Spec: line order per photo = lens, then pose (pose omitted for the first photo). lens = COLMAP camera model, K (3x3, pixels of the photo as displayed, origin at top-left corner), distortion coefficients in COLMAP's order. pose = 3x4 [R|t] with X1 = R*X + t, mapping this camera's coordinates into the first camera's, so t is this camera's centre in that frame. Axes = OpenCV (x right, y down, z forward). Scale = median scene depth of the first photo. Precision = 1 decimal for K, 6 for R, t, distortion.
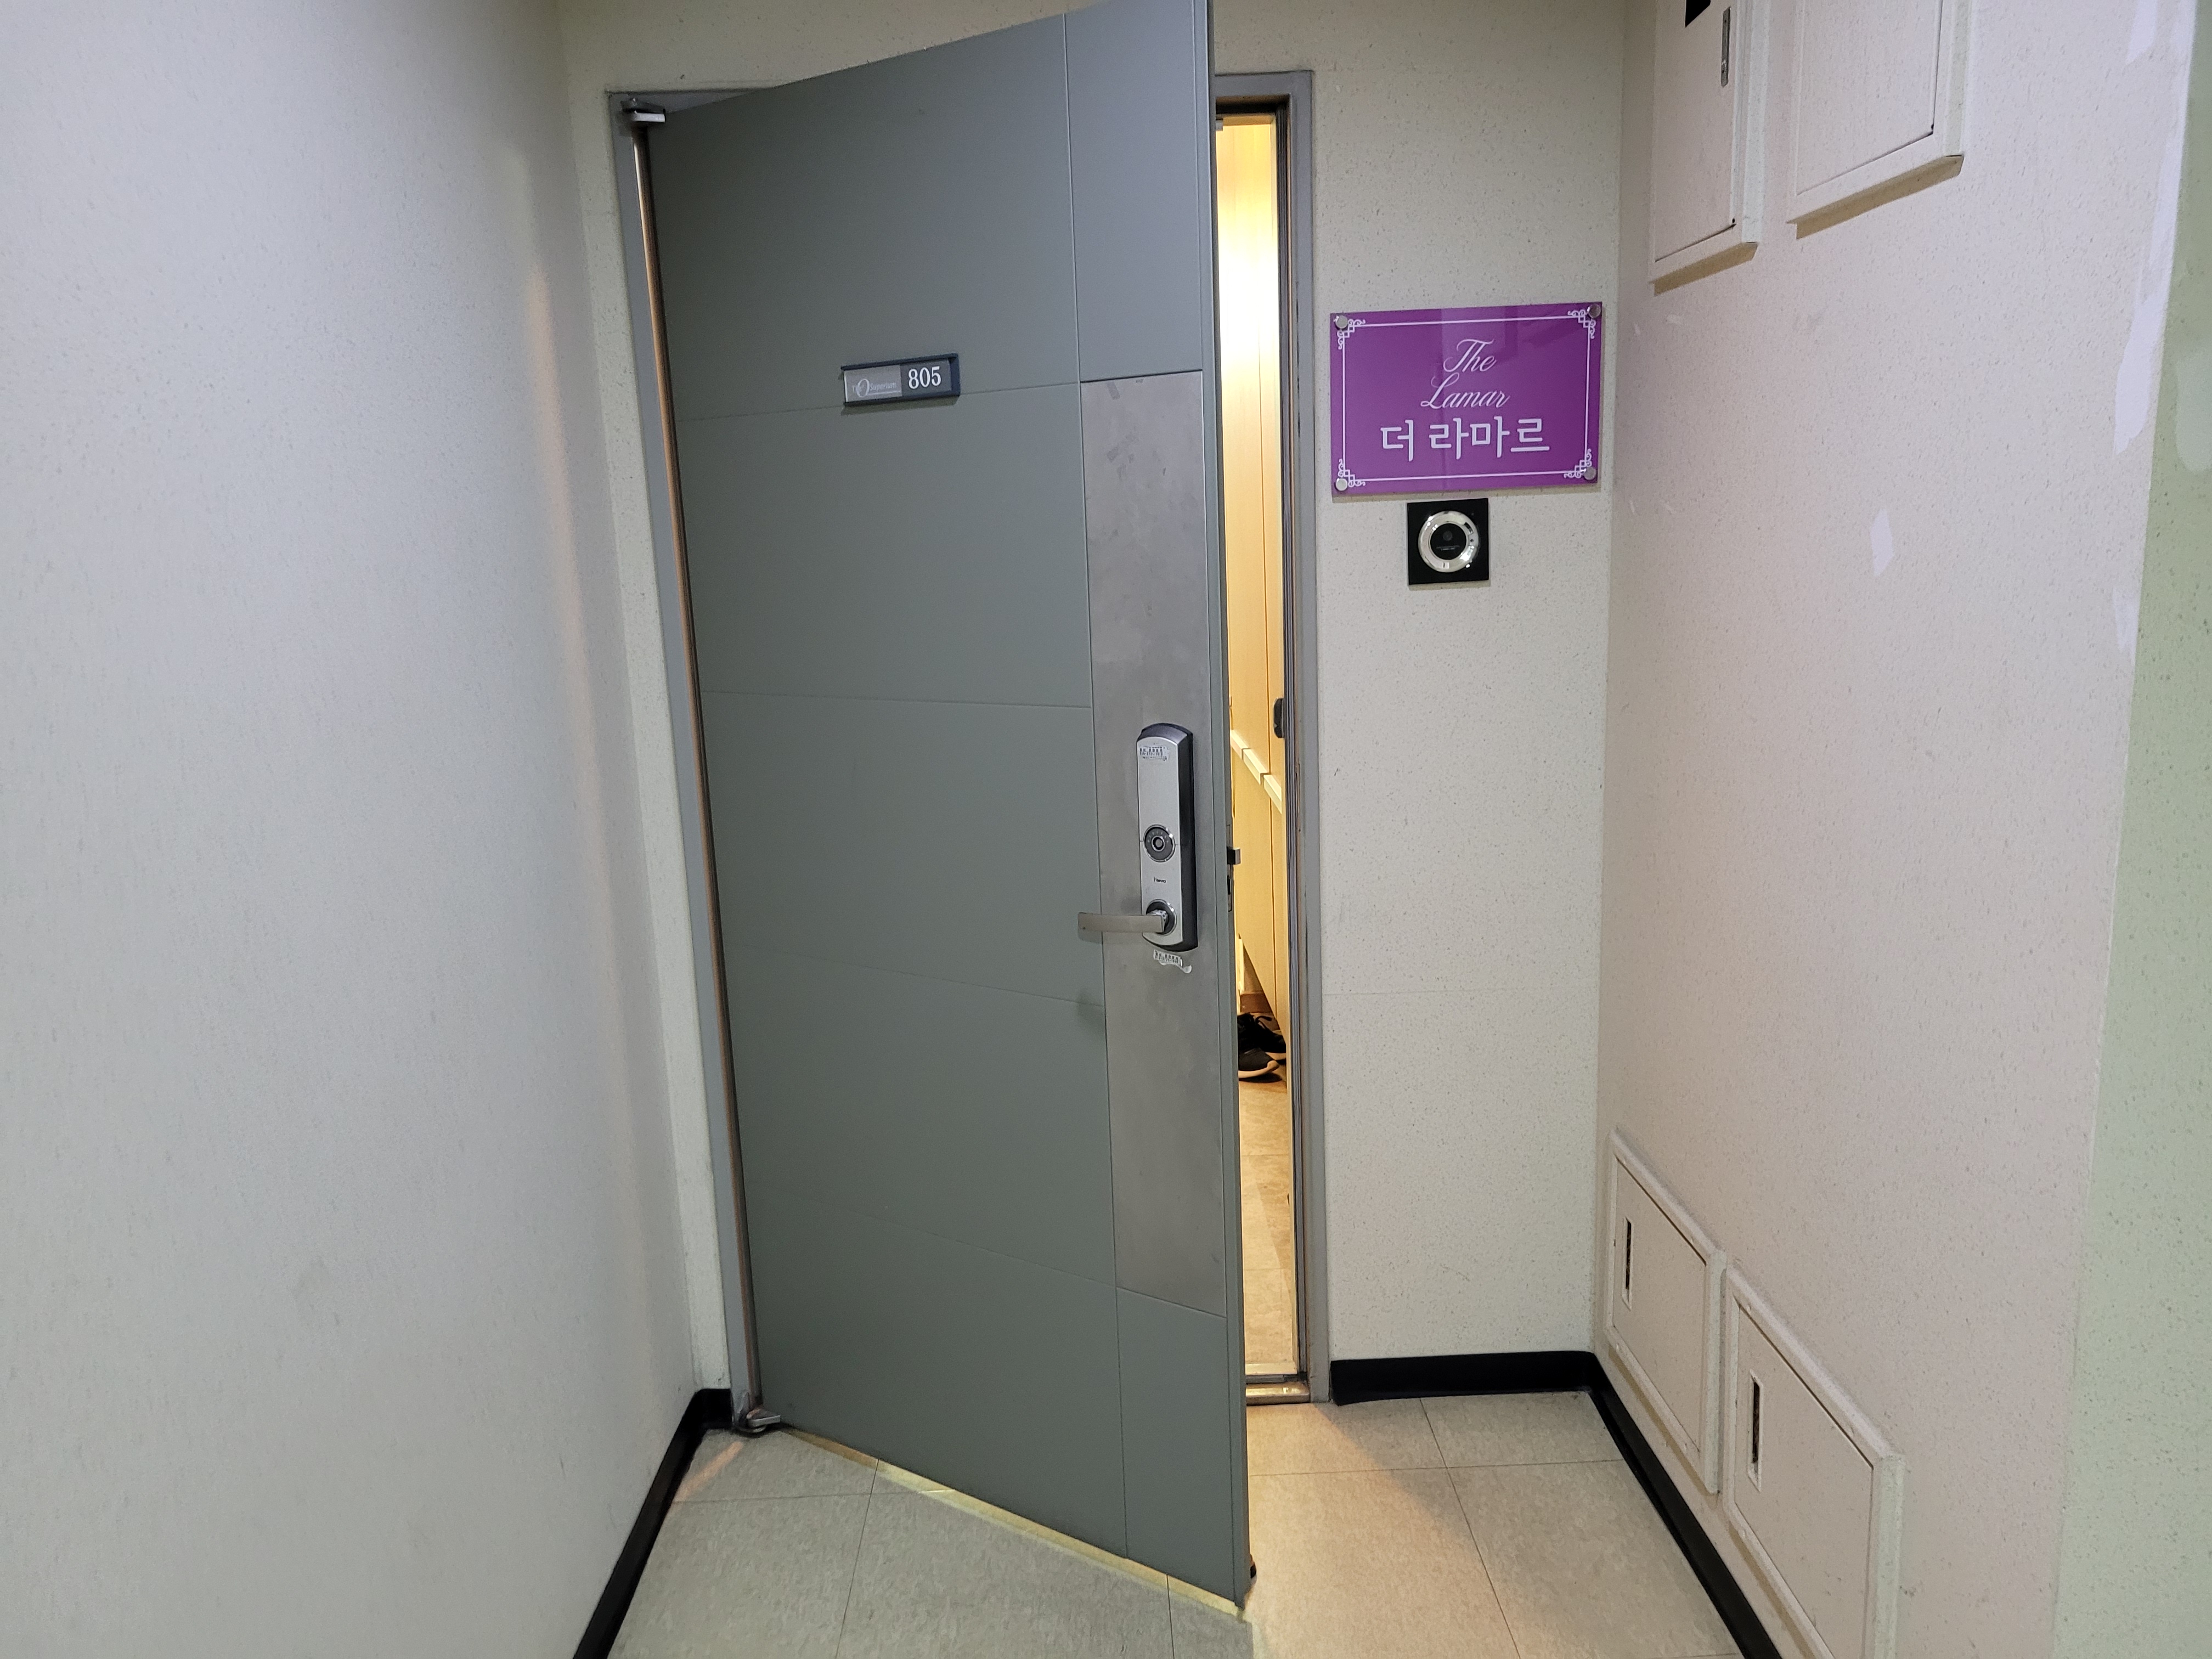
lens RADIAL K [[1635.0, 0, 1101.6], [0, 1635.0, 841.5], [0, 0, 1]] dist [0.011699, -0.022828]
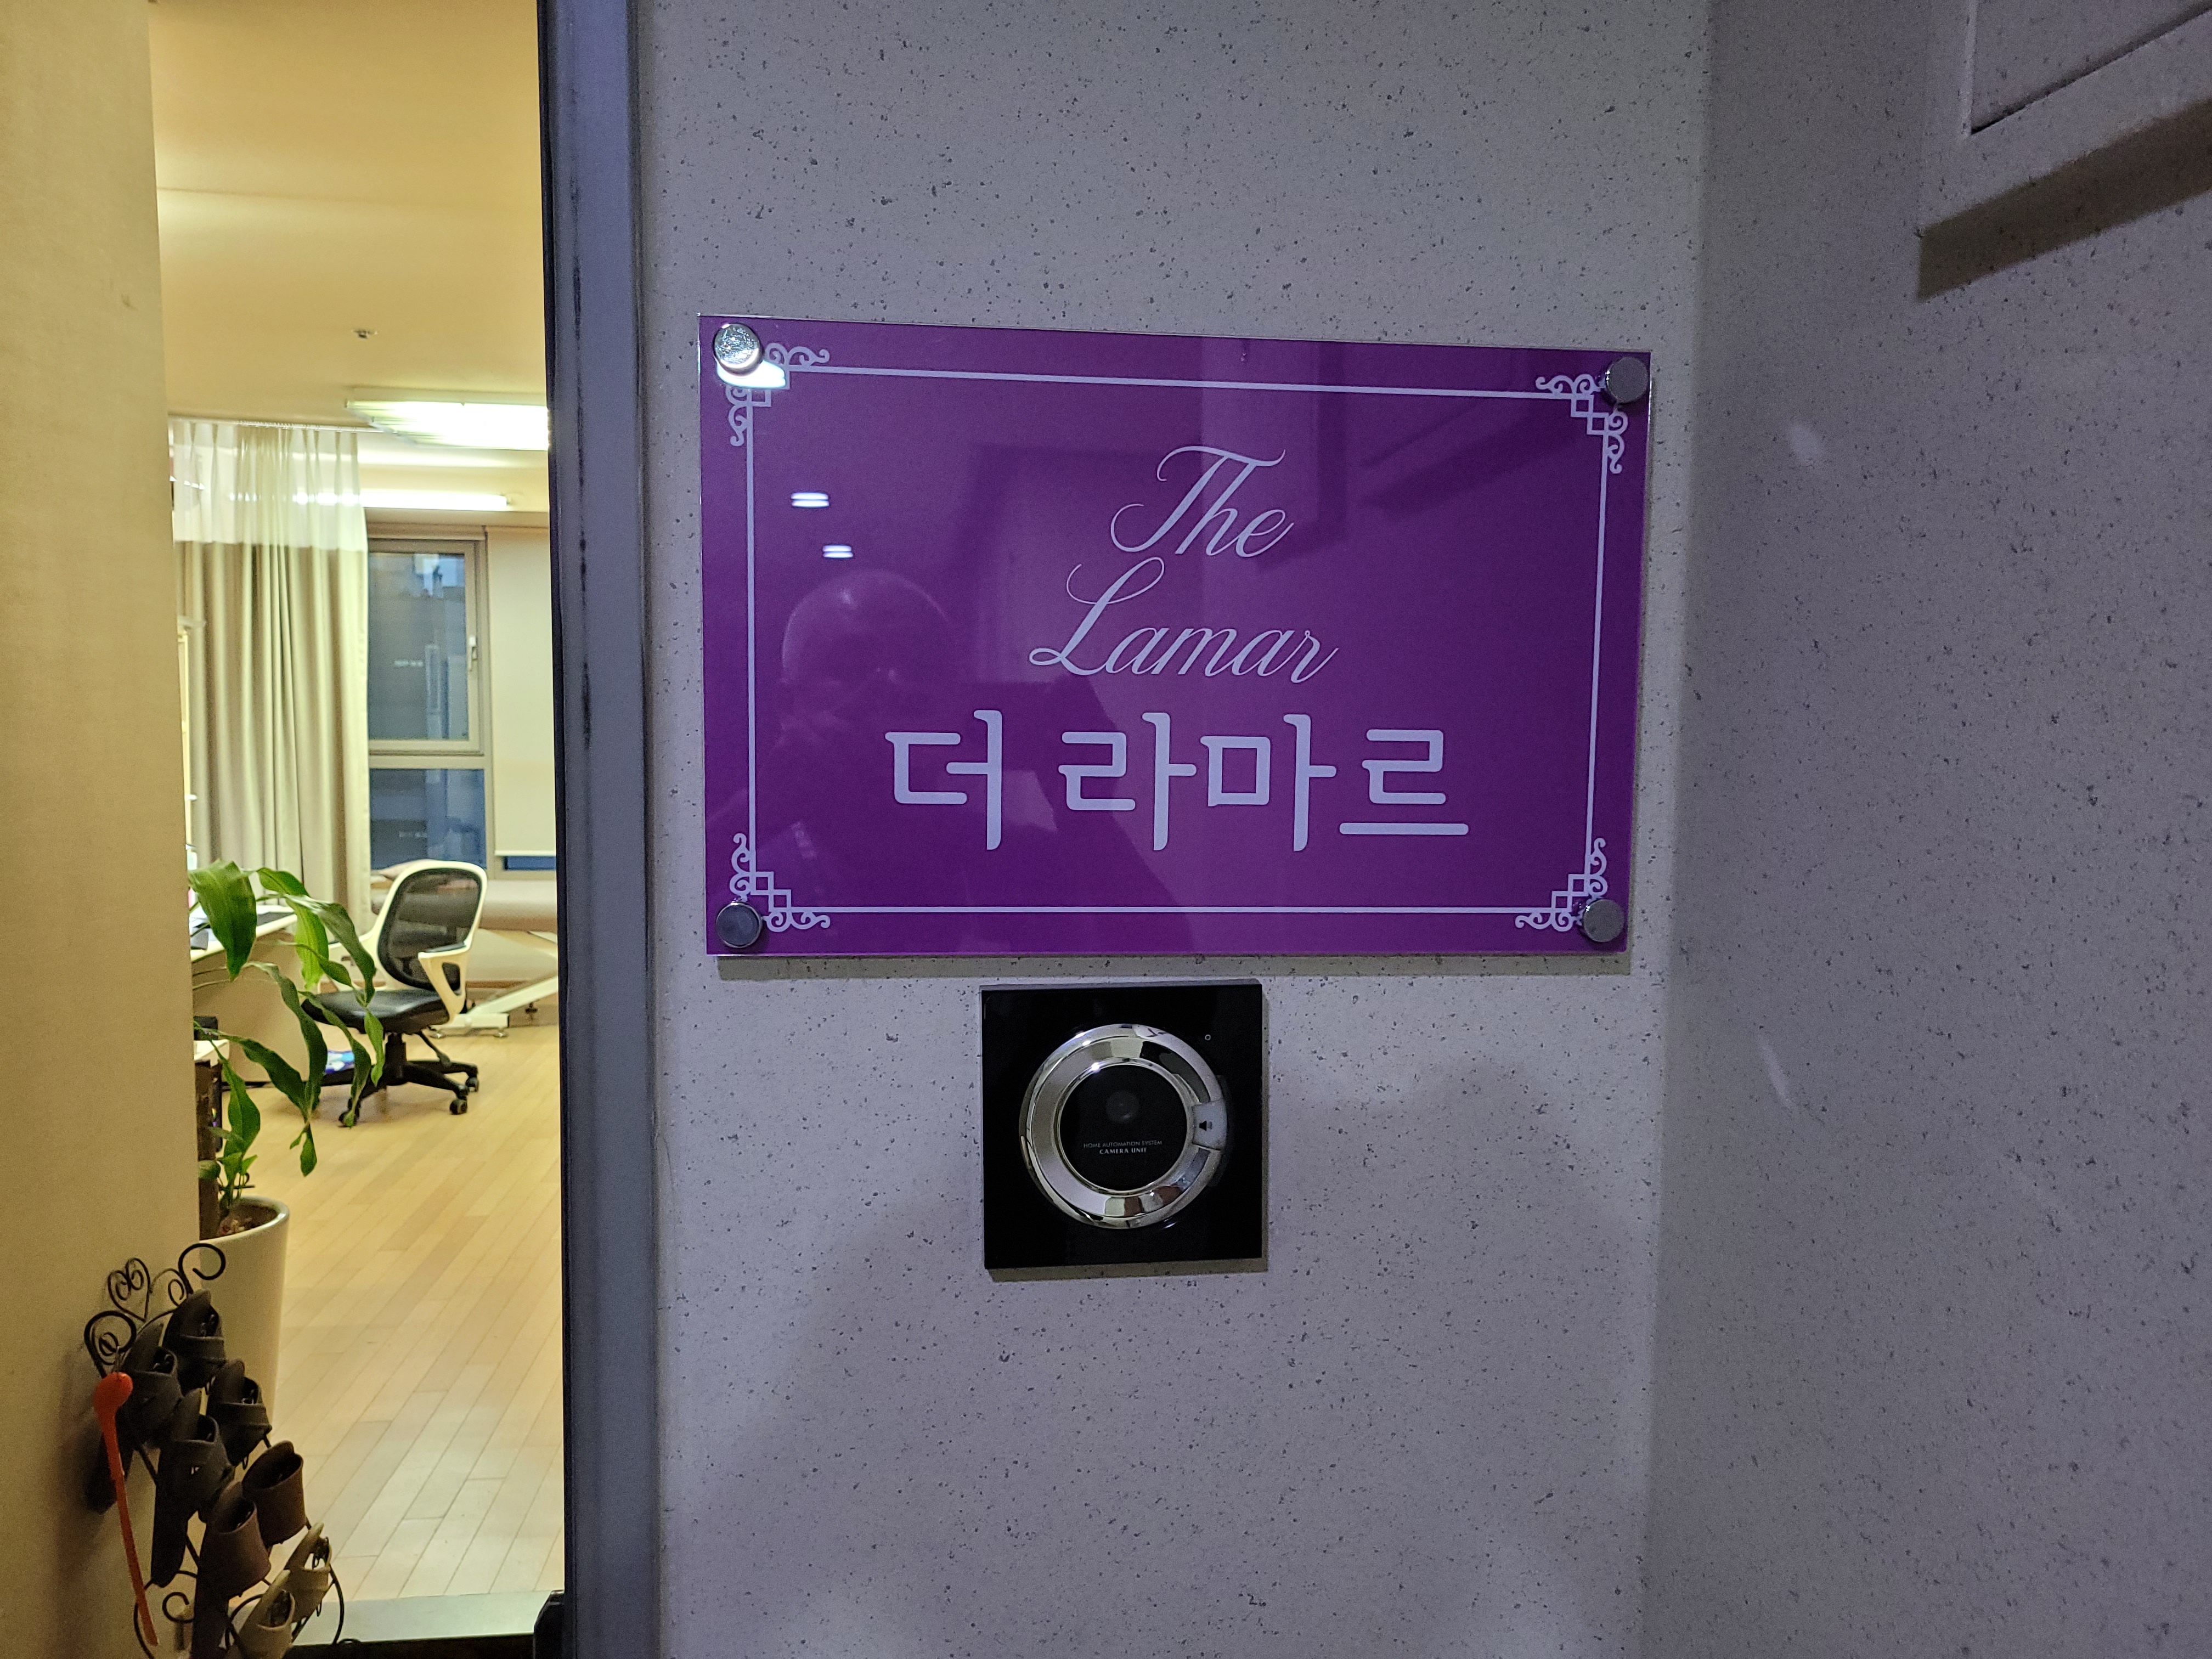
lens RADIAL K [[1635.0, 0, 1116.8], [0, 1635.0, 817.9], [0, 0, 1]] dist [0.011699, -0.022828]
pose [[0.993575, 0.046405, 0.103222, 0.181314], [-0.031150, 0.988976, -0.144764, -0.198451], [-0.108802, 0.140618, 0.984067, 0.720727]]
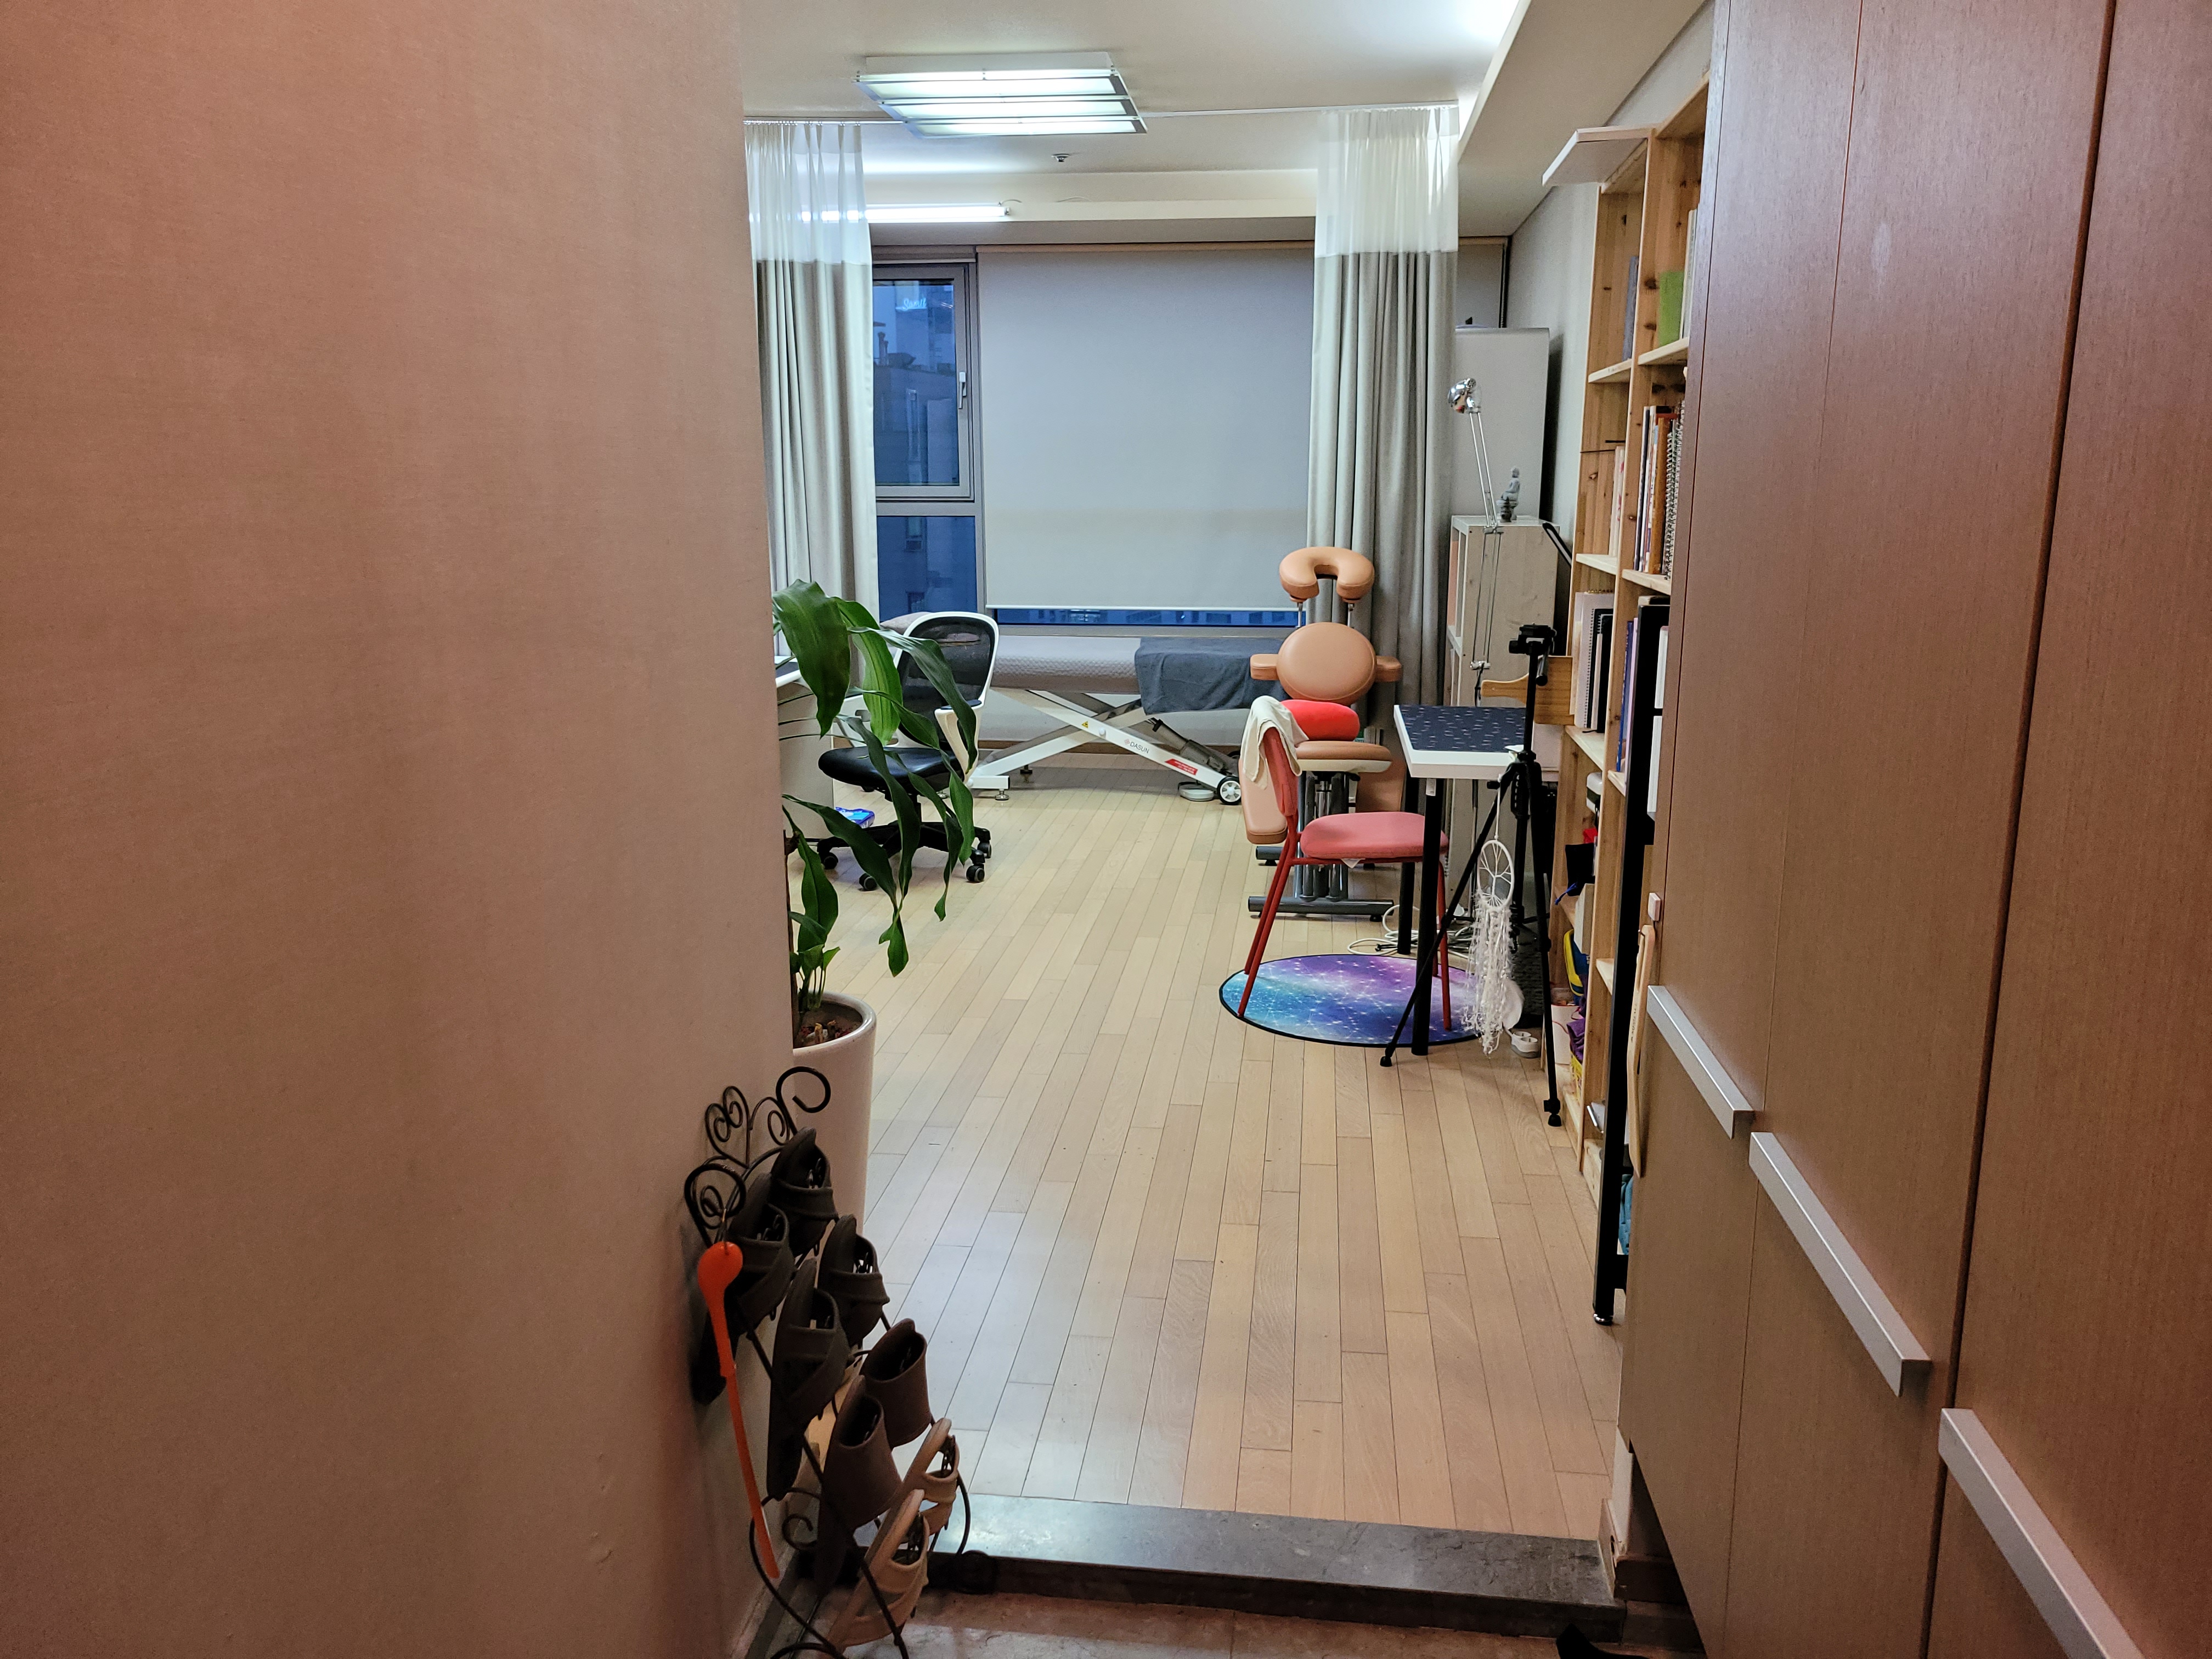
lens RADIAL K [[1635.0, 0, 1107.0], [0, 1635.0, 837.9], [0, 0, 1]] dist [0.011699, -0.022828]
pose [[0.986658, 0.075101, -0.144449, 0.161396], [-0.072901, 0.997129, 0.020470, -0.199234], [0.145571, -0.009667, 0.989301, 0.754745]]
